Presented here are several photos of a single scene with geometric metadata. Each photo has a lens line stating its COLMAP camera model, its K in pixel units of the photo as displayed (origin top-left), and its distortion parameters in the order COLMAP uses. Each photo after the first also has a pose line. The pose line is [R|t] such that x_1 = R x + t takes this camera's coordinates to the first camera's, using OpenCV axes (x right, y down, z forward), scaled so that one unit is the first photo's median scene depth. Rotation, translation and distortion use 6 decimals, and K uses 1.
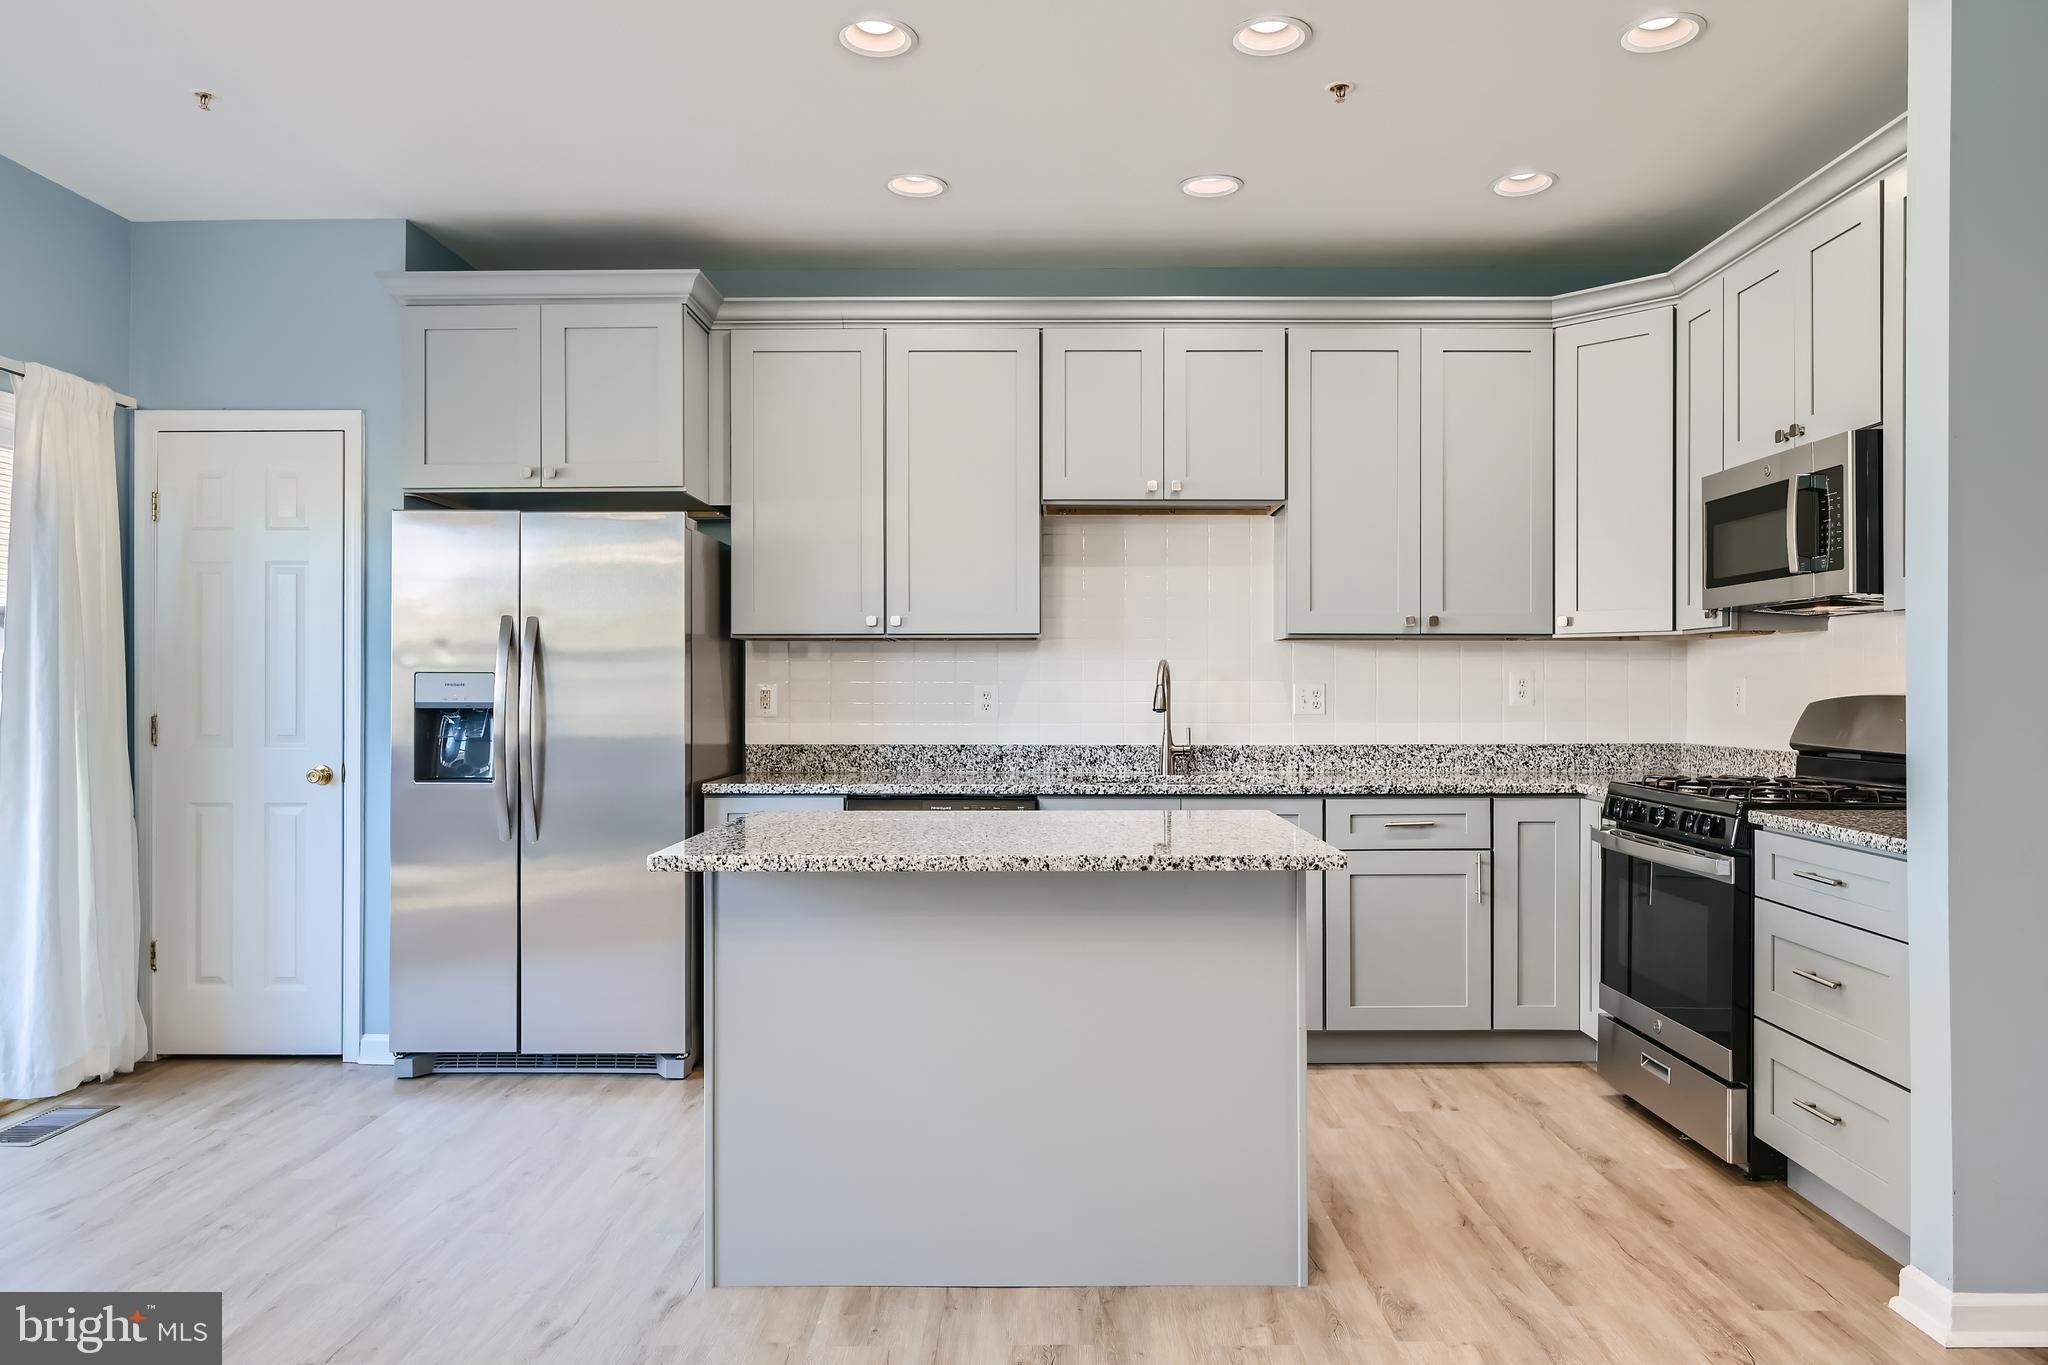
lens RADIAL K [[1331.2, 0, 1024.0], [0, 1331.2, 682.5], [0, 0, 1]] dist [-0.004949, 0.002819]
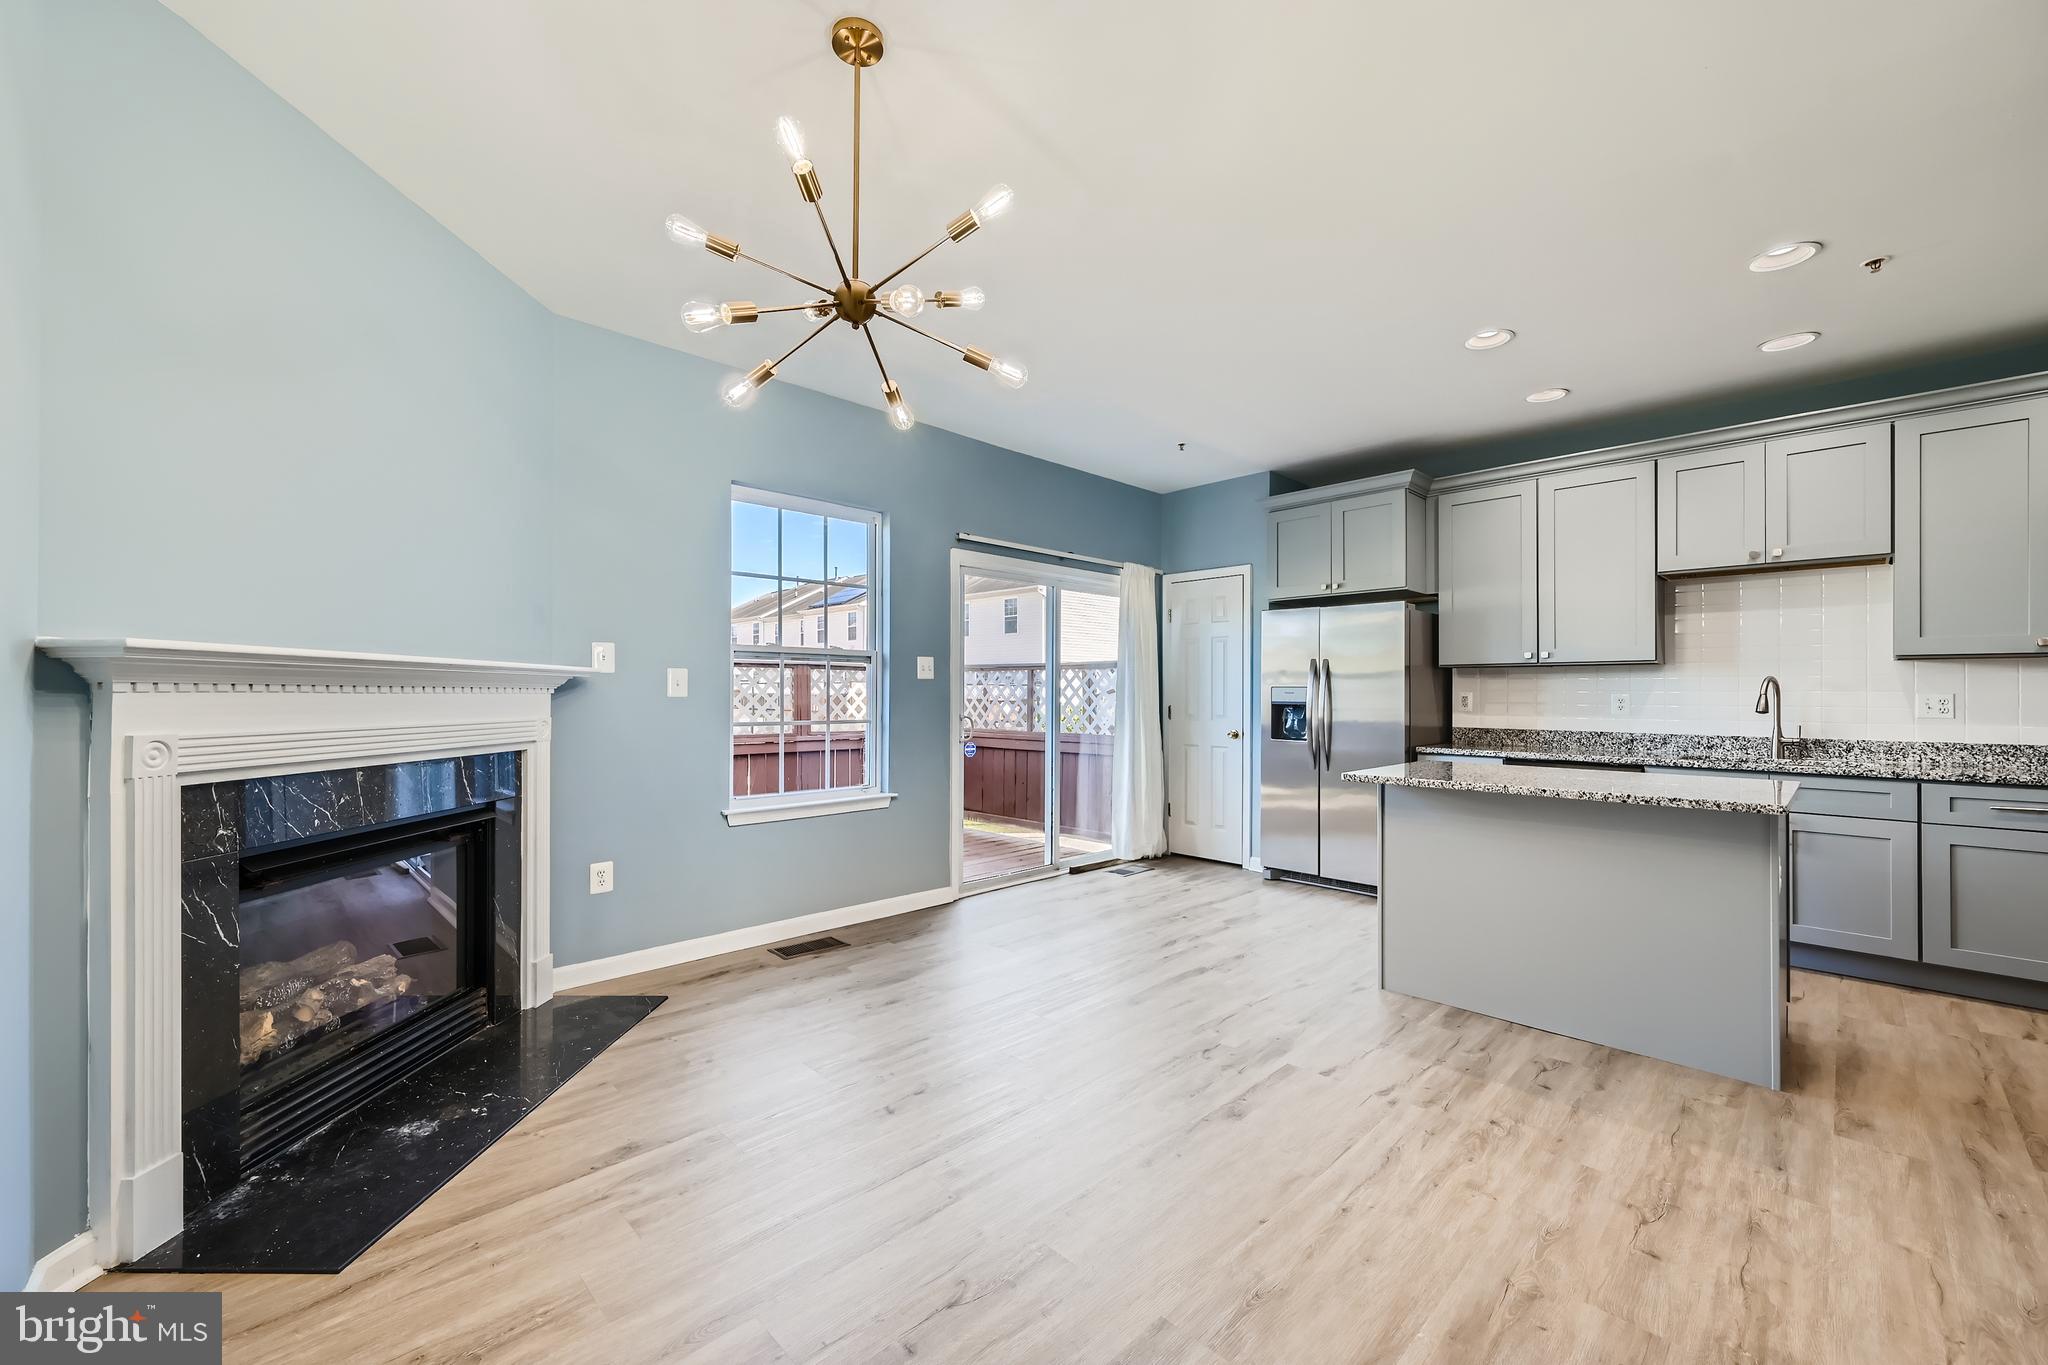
lens RADIAL K [[790.9, 0, 1034.8], [0, 790.9, 687.7], [0, 0, 1]] dist [-0.001043, 0.000182]
pose [[0.711824, -0.001684, -0.702356, 0.150641], [-0.000483, 0.999996, -0.002887, -0.002642], [0.702358, 0.002394, 0.711820, -0.150743]]
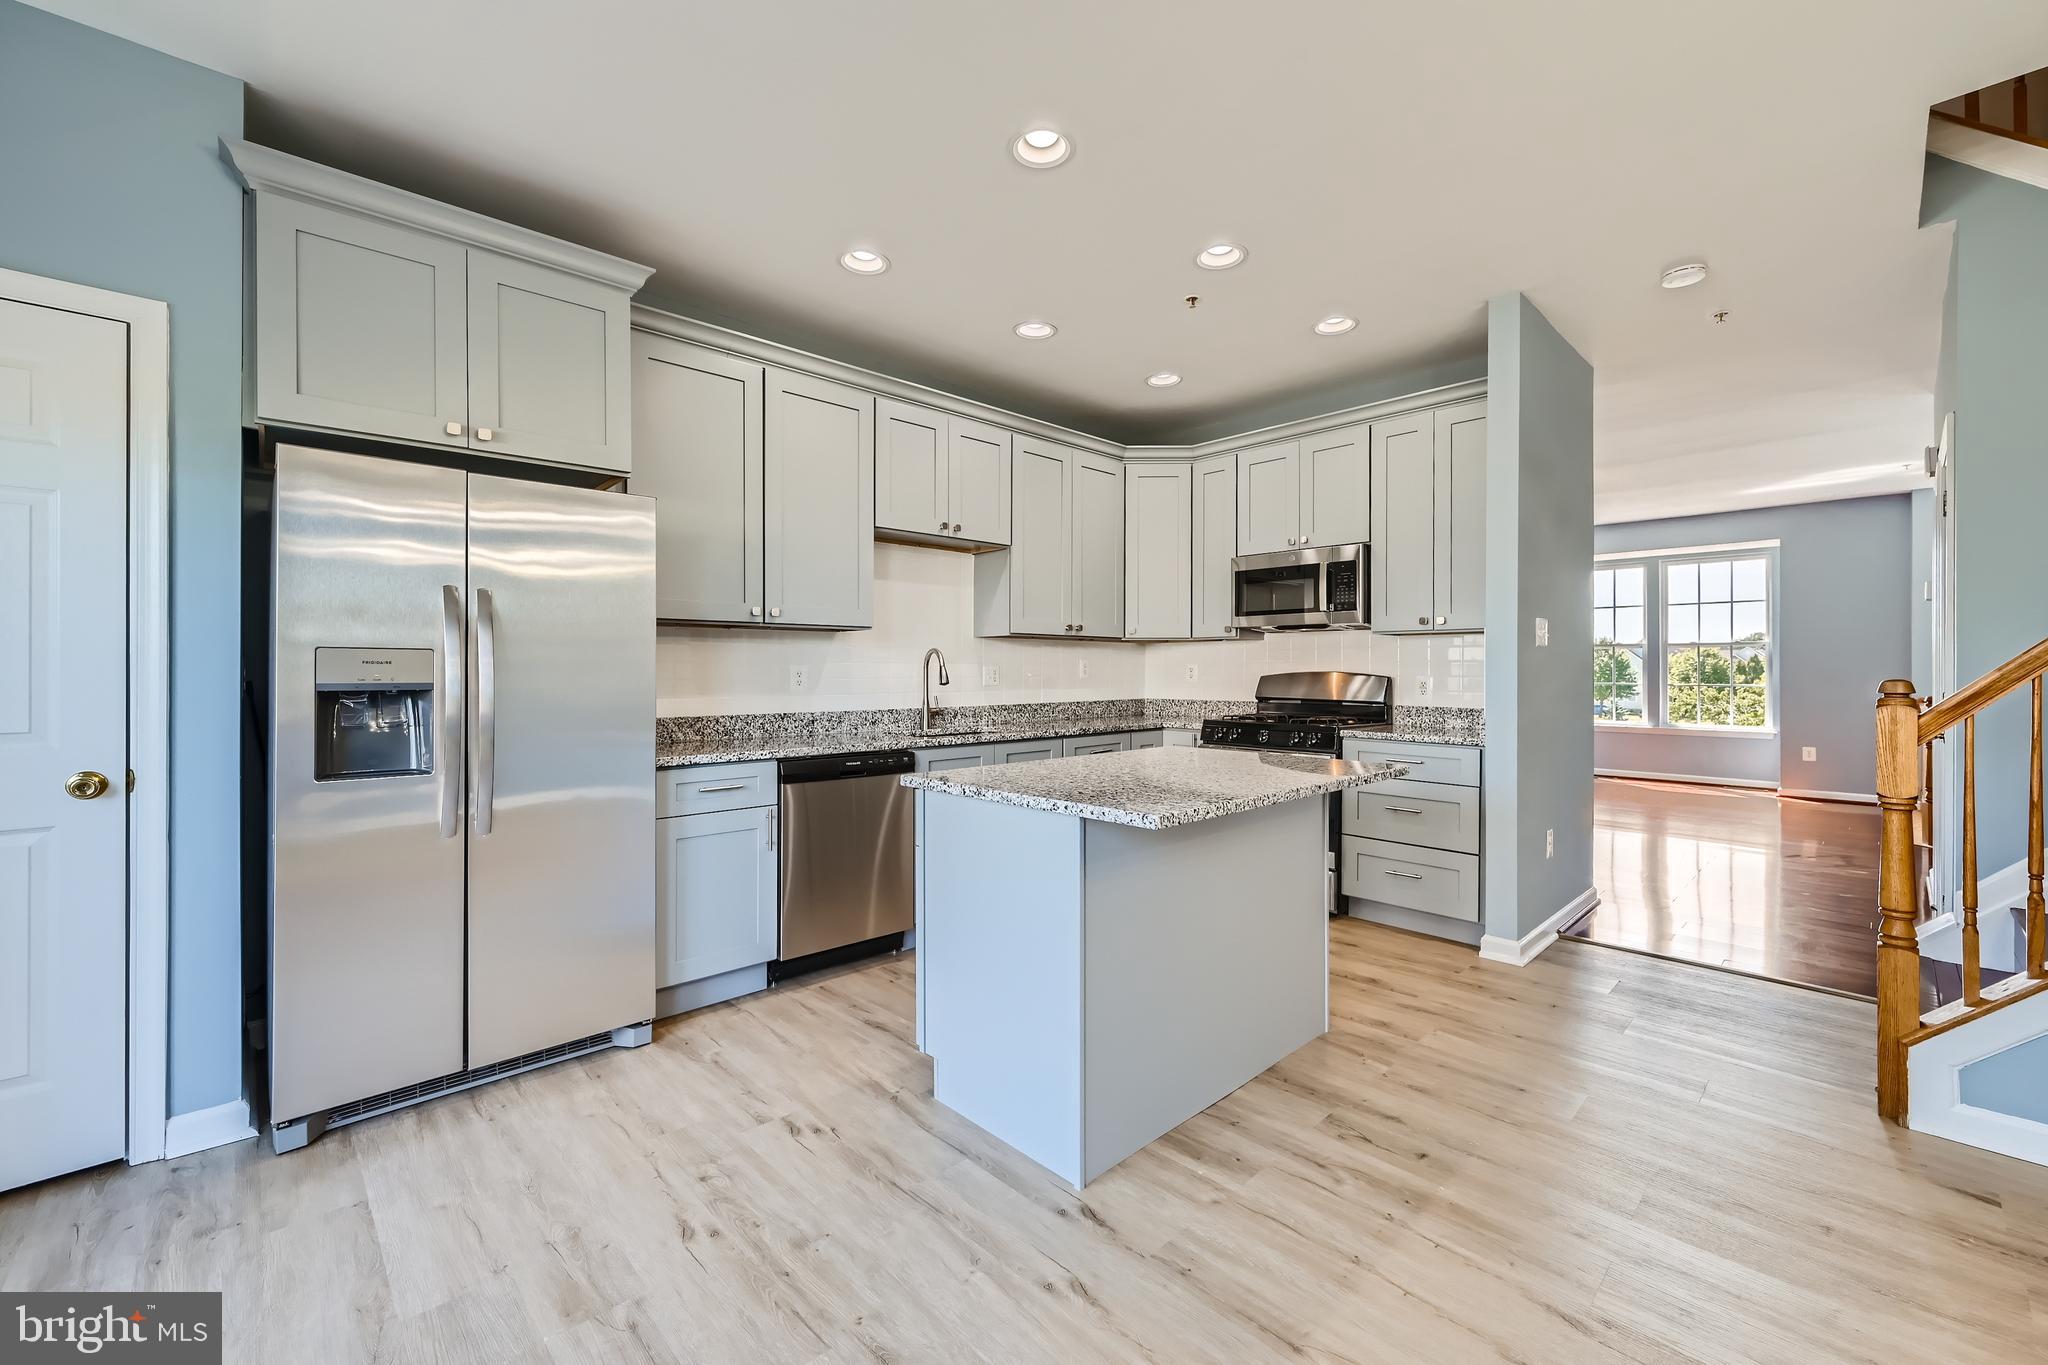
lens RADIAL K [[821.6, 0, 1009.3], [0, 821.6, 668.2], [0, 0, 1]] dist [-0.000617, -0.000068]
pose [[0.726890, 0.001839, 0.686752, -0.481275], [-0.002676, 0.999996, 0.000154, 0.004044], [-0.686749, -0.001950, 0.726892, 0.332106]]
